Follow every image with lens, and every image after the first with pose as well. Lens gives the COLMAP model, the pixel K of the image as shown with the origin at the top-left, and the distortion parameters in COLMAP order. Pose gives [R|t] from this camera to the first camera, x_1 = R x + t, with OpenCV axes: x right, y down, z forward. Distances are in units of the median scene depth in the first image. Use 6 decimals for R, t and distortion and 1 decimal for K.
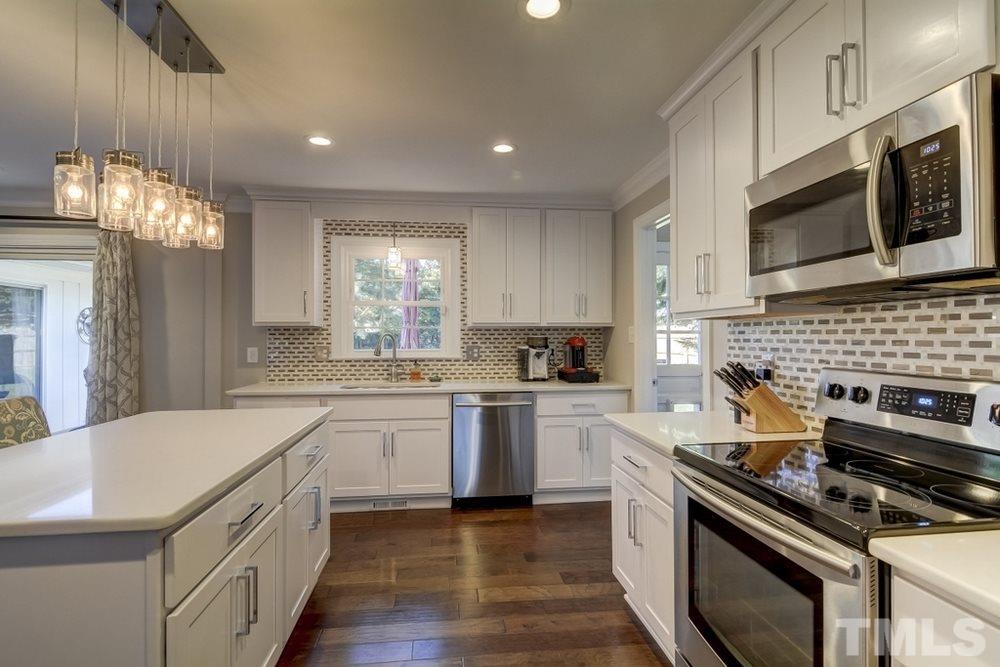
lens RADIAL K [[478.2, 0, 500.0], [0, 478.2, 333.5], [0, 0, 1]] dist [-0.000009, -0.001641]
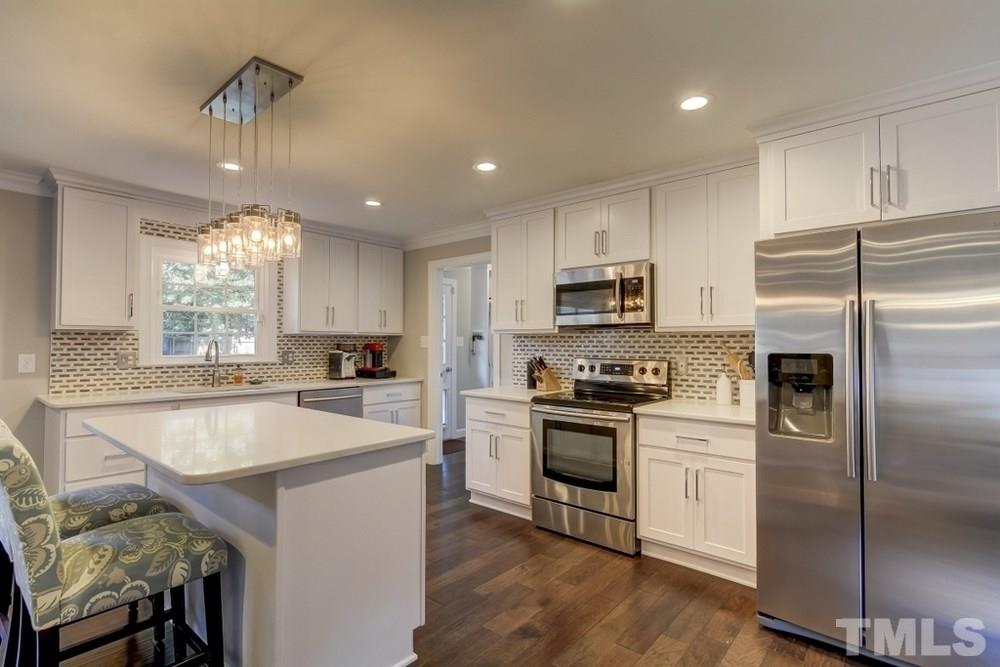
lens RADIAL K [[478.2, 0, 500.0], [0, 478.2, 333.5], [0, 0, 1]] dist [-0.000009, -0.001641]
pose [[0.732595, 0.018297, 0.680419, -0.488125], [-0.008829, 0.999810, -0.017379, 0.000083], [-0.680607, 0.006724, 0.732618, -0.173217]]
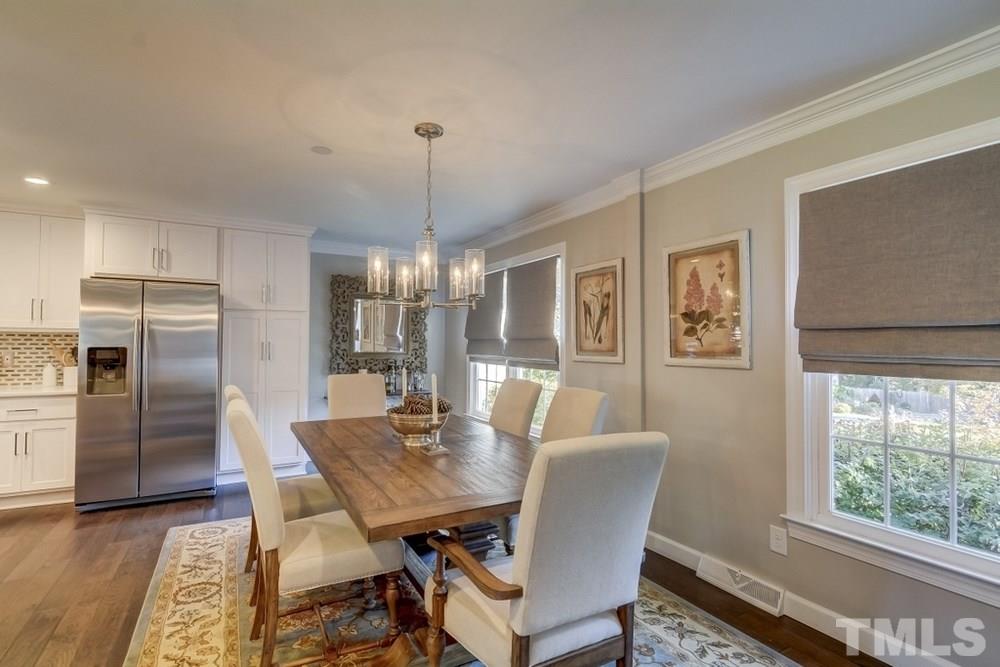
lens RADIAL K [[478.2, 0, 500.0], [0, 478.2, 333.5], [0, 0, 1]] dist [-0.000009, -0.001641]
pose [[-0.384181, 0.019935, 0.923043, -1.048700], [-0.008841, 0.999642, -0.025269, 0.000720], [-0.923216, -0.017868, -0.383867, -0.362052]]
